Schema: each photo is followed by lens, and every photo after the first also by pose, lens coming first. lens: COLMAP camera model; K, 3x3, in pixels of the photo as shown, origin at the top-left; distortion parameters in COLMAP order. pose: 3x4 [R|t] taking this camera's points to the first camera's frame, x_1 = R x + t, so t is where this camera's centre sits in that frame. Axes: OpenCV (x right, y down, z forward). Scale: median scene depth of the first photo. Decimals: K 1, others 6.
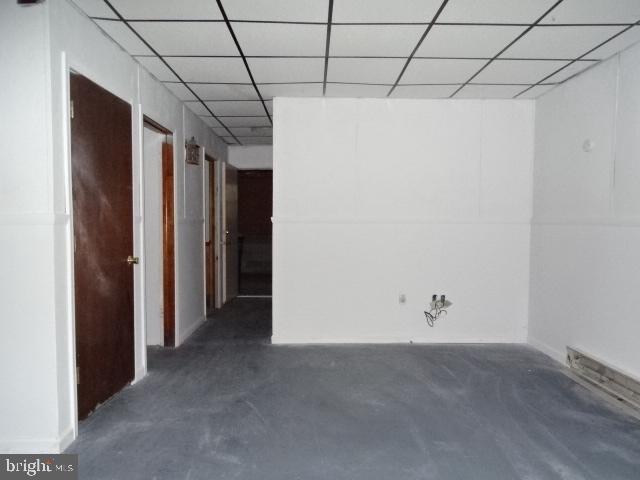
lens RADIAL K [[455.3, 0, 321.8], [0, 455.3, 240.1], [0, 0, 1]] dist [0.019560, -0.014442]
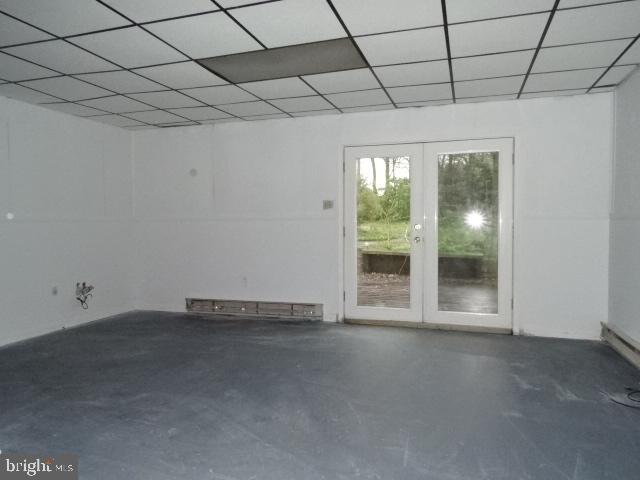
lens RADIAL K [[455.3, 0, 321.2], [0, 455.3, 241.0], [0, 0, 1]] dist [0.019560, -0.014442]
pose [[0.327502, -0.048298, 0.943615, -0.657415], [0.052478, 0.998081, 0.032873, 0.007140], [-0.943392, 0.038753, 0.329408, 0.029334]]
